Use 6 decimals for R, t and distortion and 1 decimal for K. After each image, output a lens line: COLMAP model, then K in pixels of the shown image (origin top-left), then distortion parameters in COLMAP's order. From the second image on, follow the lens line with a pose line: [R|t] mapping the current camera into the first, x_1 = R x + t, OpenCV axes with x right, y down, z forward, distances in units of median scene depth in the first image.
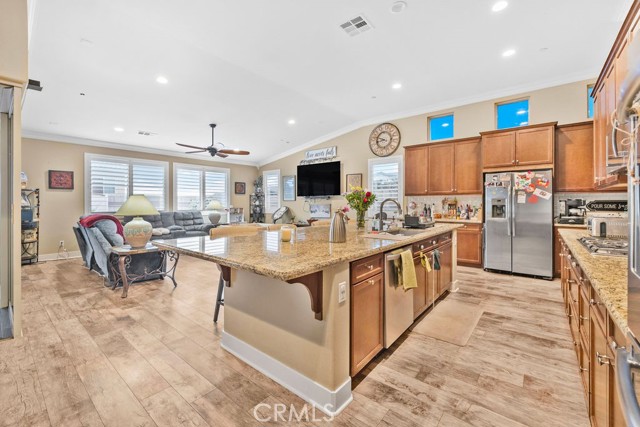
lens RADIAL K [[268.3, 0, 318.1], [0, 268.3, 204.1], [0, 0, 1]] dist [0.002089, 0.000307]
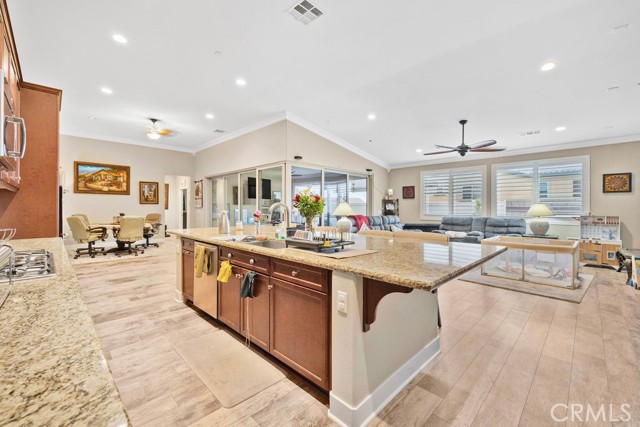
lens RADIAL K [[268.3, 0, 316.3], [0, 268.3, 207.5], [0, 0, 1]] dist [0.002089, 0.000307]
pose [[-0.100896, 0.000495, -0.994897, 0.755412], [-0.006088, 0.999981, 0.001115, -0.004677], [0.994878, 0.006169, -0.100891, 0.822087]]
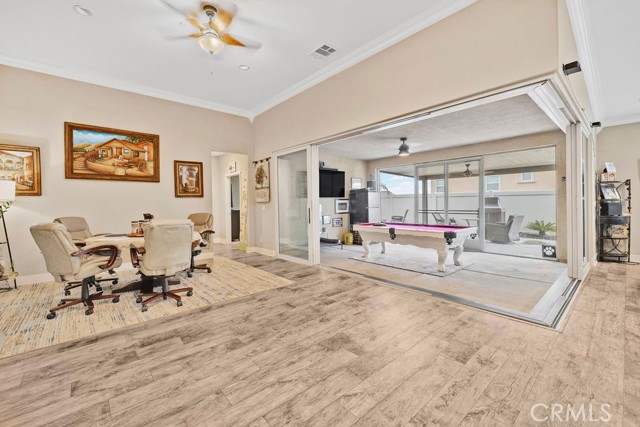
lens RADIAL K [[268.3, 0, 314.6], [0, 268.3, 205.1], [0, 0, 1]] dist [0.002089, 0.000307]
pose [[-0.170246, 0.012371, -0.985324, 0.011175], [0.010942, 0.999883, 0.010663, 0.007574], [0.985341, -0.008966, -0.170361, 0.159642]]
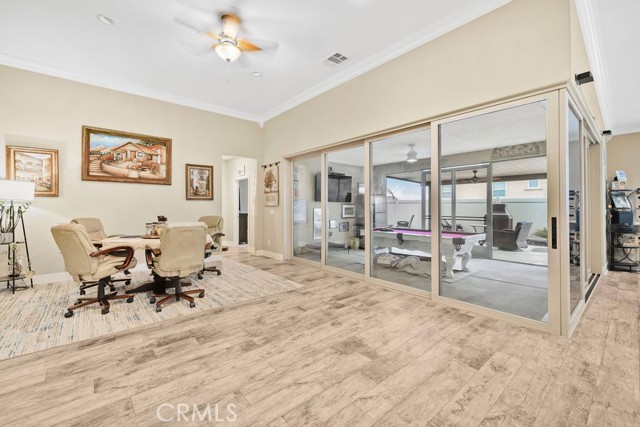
lens RADIAL K [[268.3, 0, 314.6], [0, 268.3, 204.8], [0, 0, 1]] dist [0.002089, 0.000307]
pose [[-0.184283, -0.005817, -0.982856, 0.025555], [-0.002453, 0.999982, -0.005458, 0.005905], [0.982870, 0.001405, -0.184294, 0.141161]]
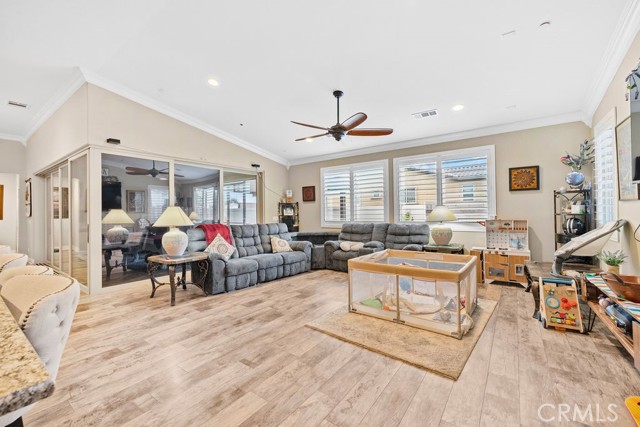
lens RADIAL K [[268.3, 0, 314.0], [0, 268.3, 209.8], [0, 0, 1]] dist [0.002089, 0.000307]
pose [[0.049515, -0.010955, -0.998713, 0.346230], [0.008958, 0.999904, -0.010524, -0.005584], [0.998733, -0.008426, 0.049609, 1.237649]]
